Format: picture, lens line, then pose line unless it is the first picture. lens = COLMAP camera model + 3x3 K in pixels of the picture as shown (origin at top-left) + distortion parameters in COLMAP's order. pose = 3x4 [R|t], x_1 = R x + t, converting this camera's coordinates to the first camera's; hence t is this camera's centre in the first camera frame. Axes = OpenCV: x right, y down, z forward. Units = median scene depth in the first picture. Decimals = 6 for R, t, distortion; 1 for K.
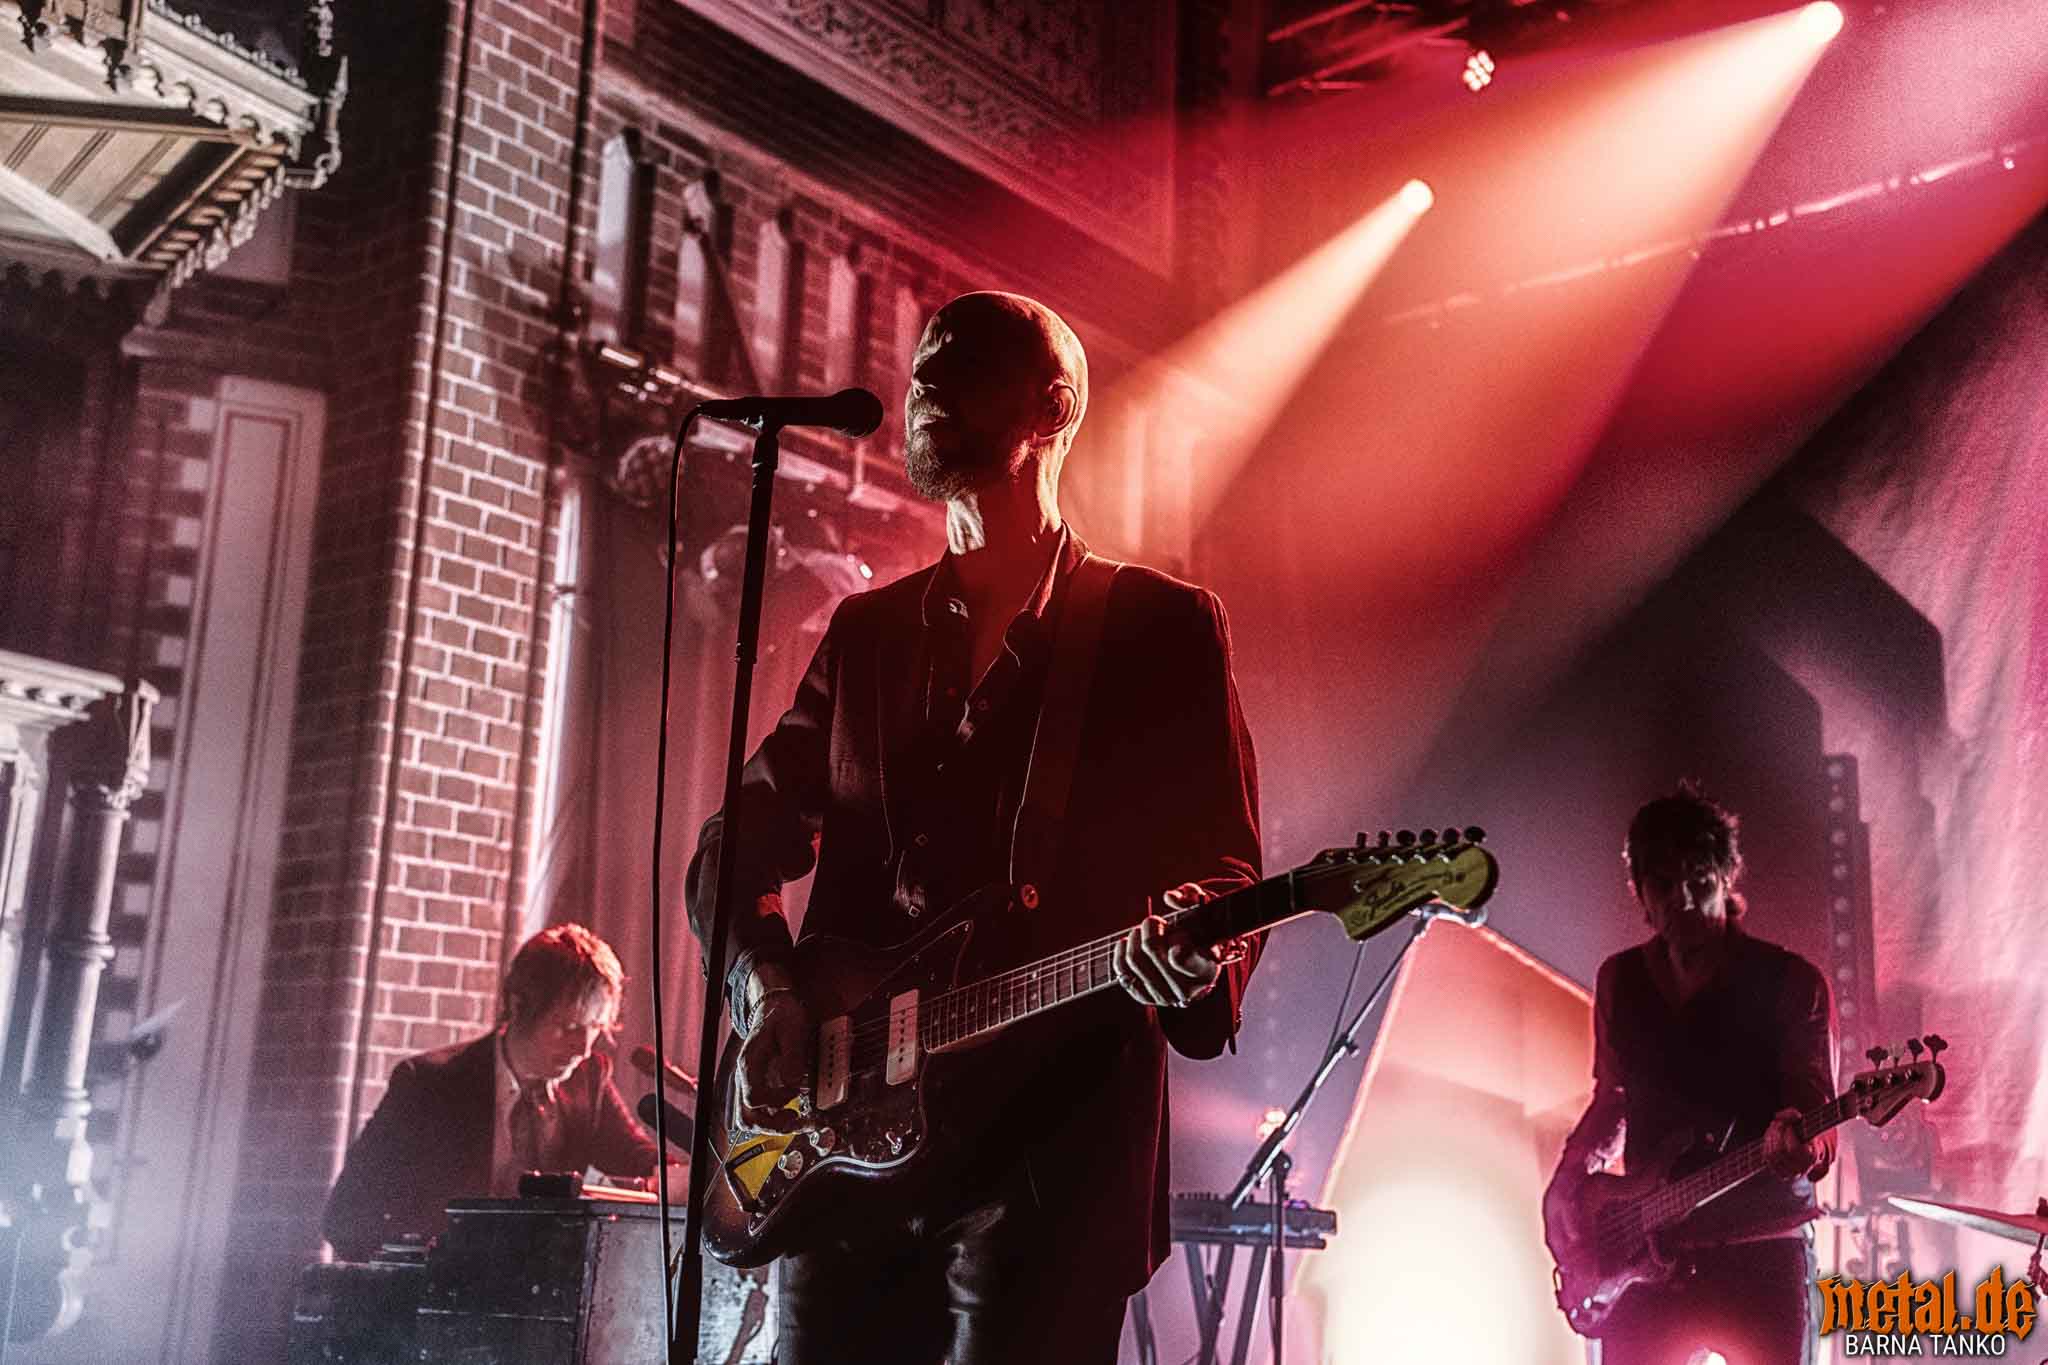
lens RADIAL K [[2201.6, 0, 1016.0], [0, 2201.6, 699.2], [0, 0, 1]] dist [0.105530, 0.000000]
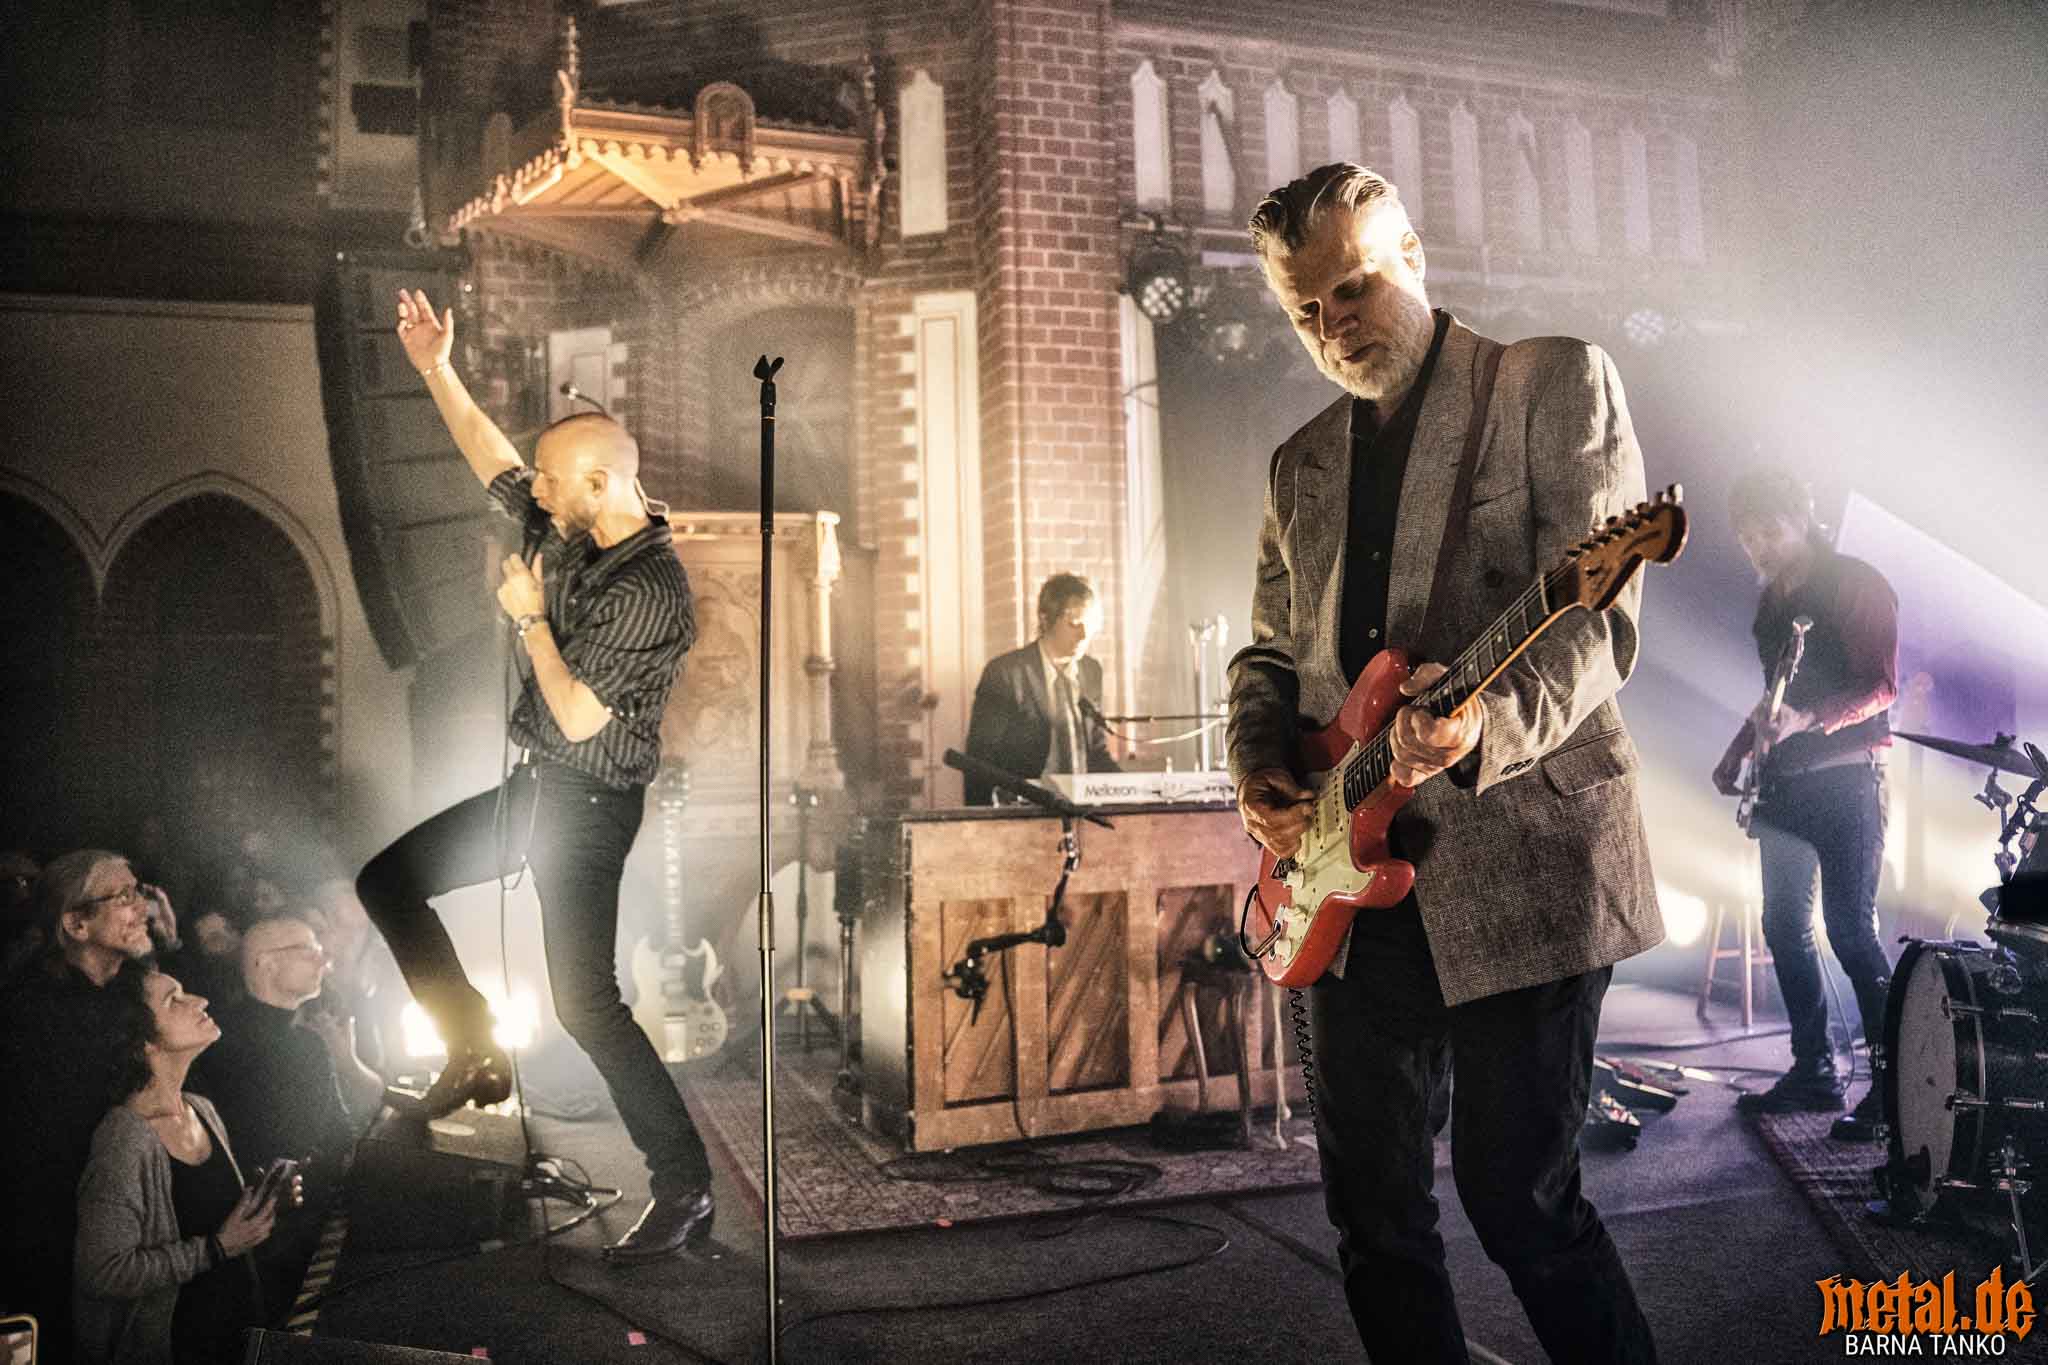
lens RADIAL K [[1613.6, 0, 1031.8], [0, 1613.6, 693.1], [0, 0, 1]] dist [-0.093787, 0.011013]
pose [[0.841455, -0.071216, -0.535614, 0.315394], [0.178918, 0.972078, 0.151833, -0.025194], [0.509845, -0.223591, 0.830701, 0.000107]]
